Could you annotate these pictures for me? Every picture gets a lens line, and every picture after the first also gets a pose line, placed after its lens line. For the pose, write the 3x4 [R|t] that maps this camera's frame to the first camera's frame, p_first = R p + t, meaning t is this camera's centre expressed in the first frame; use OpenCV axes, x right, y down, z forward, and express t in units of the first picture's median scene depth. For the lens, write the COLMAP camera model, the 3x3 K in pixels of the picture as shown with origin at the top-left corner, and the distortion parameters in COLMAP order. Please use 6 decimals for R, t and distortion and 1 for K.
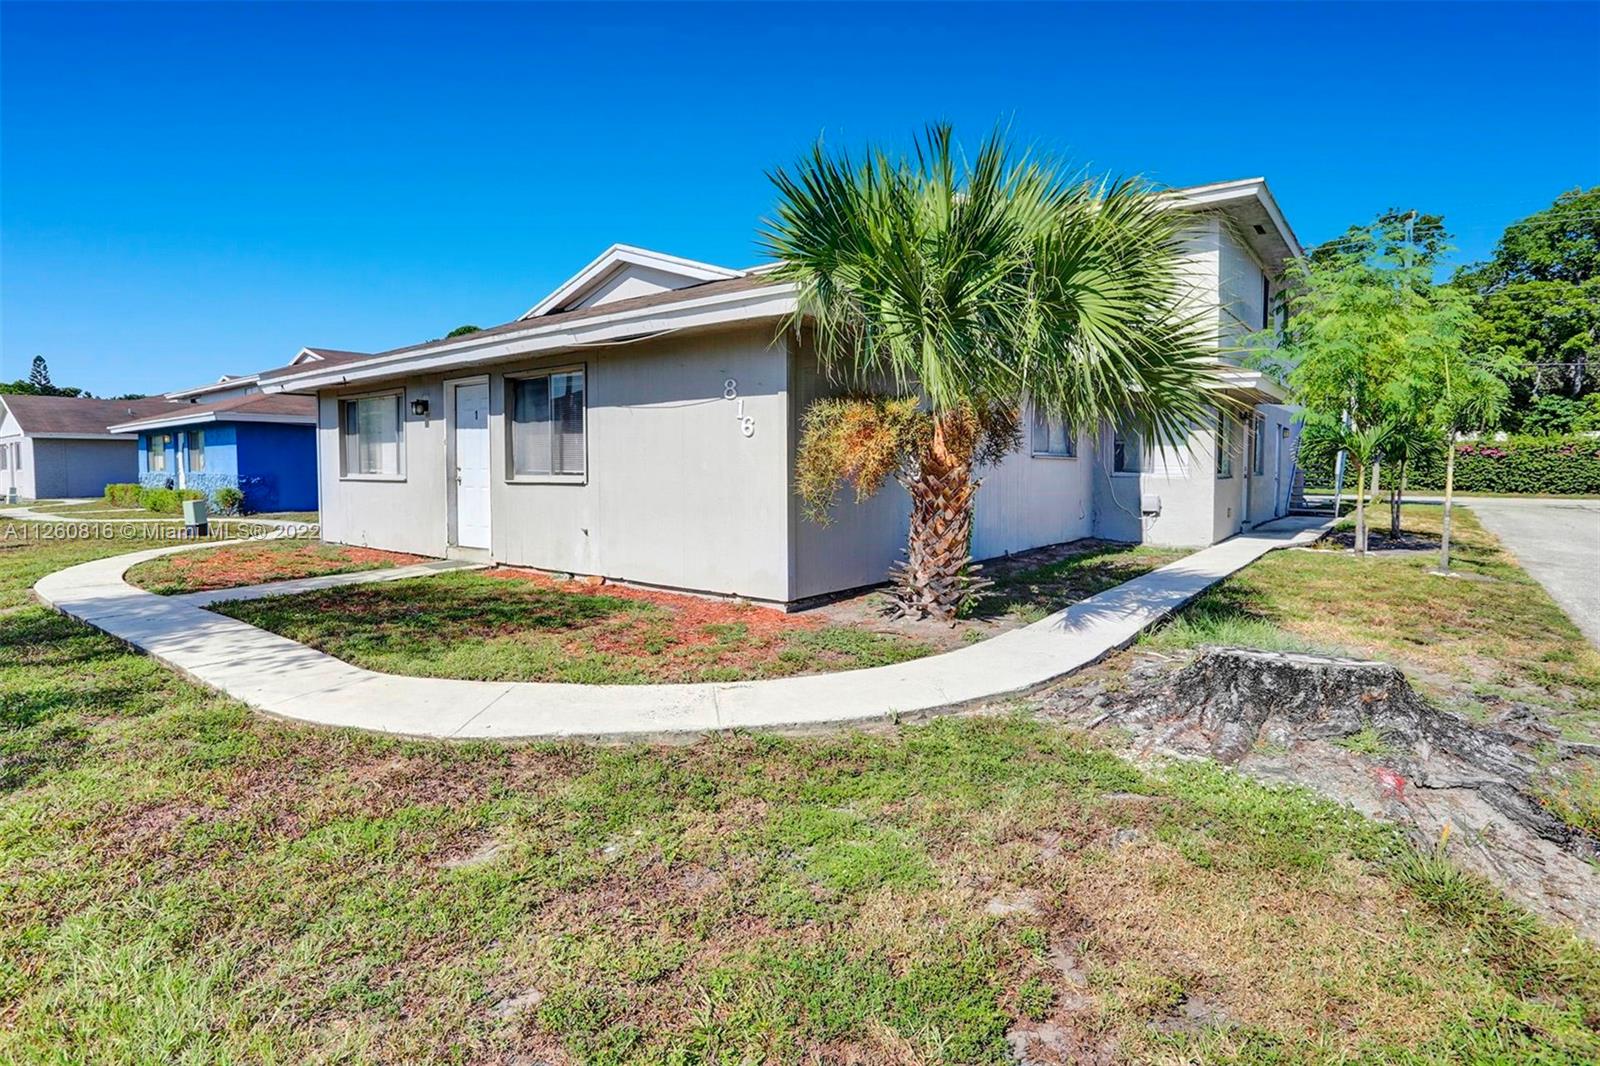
lens RADIAL K [[814.2, 0, 787.3], [0, 814.2, 504.8], [0, 0, 1]] dist [-0.022809, 0.001120]
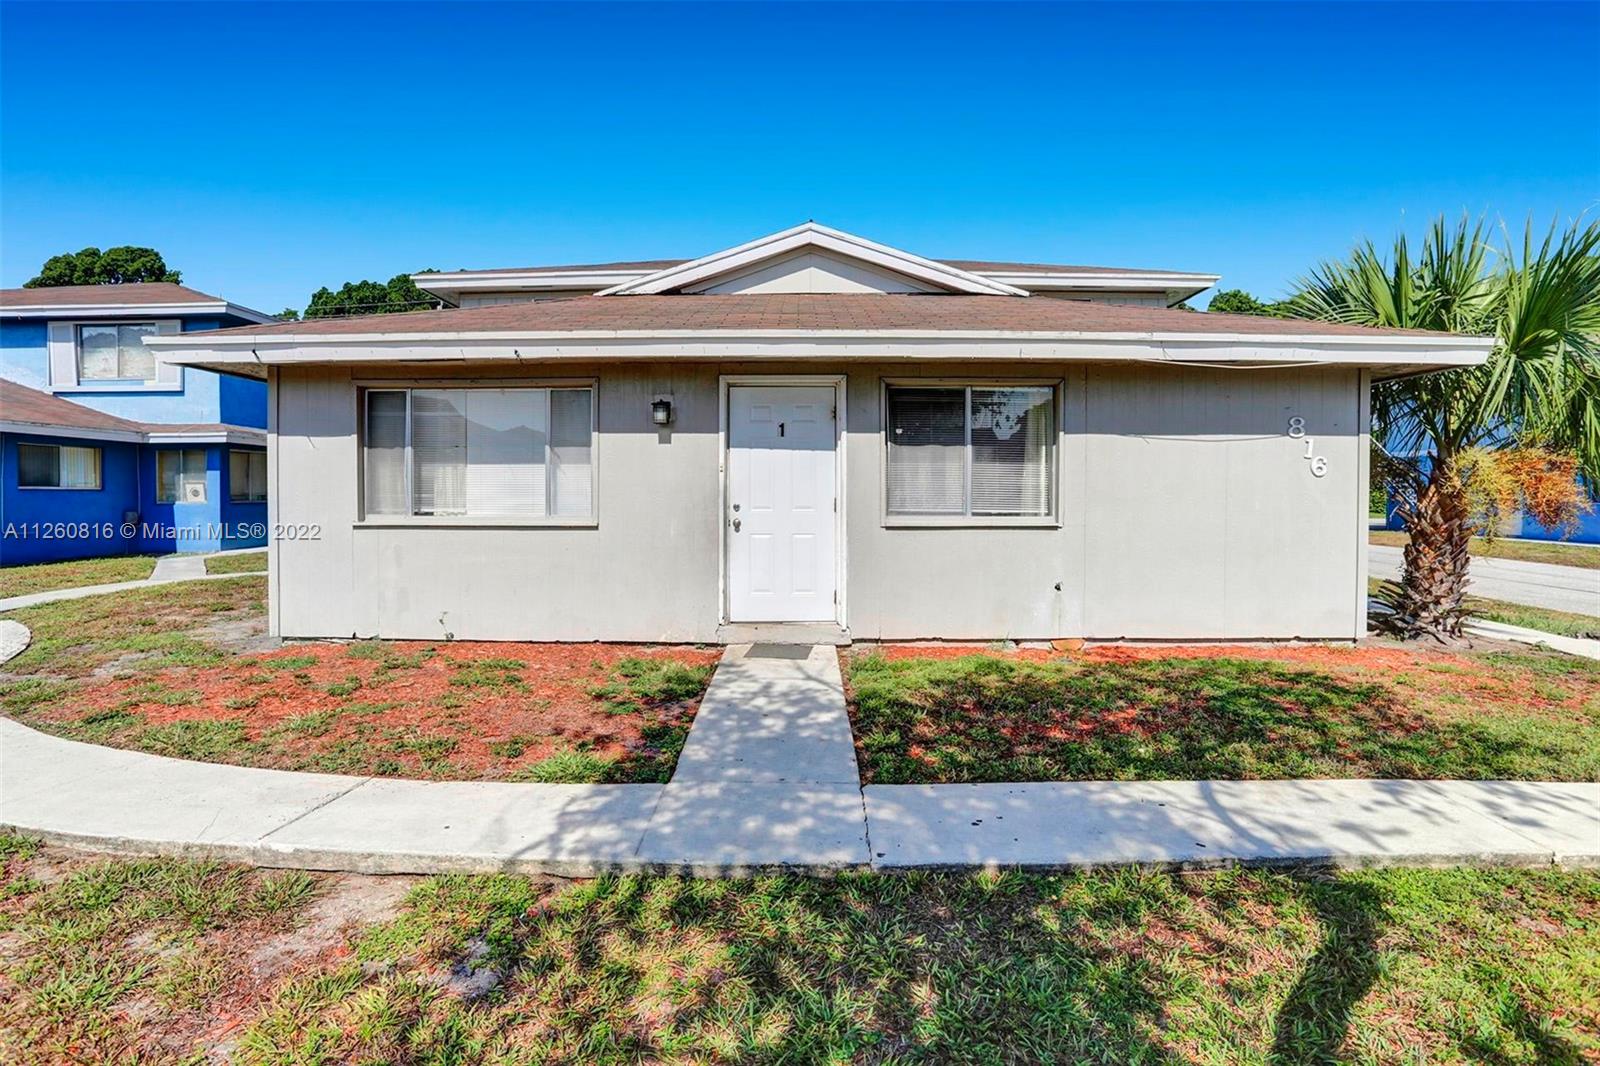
lens RADIAL K [[829.6, 0, 807.7], [0, 829.6, 516.6], [0, 0, 1]] dist [-0.050540, 0.029617]
pose [[0.789049, -0.005885, 0.614302, -0.859641], [0.024341, 0.999468, -0.021691, -0.021252], [-0.613847, 0.032068, 0.788773, 0.453669]]
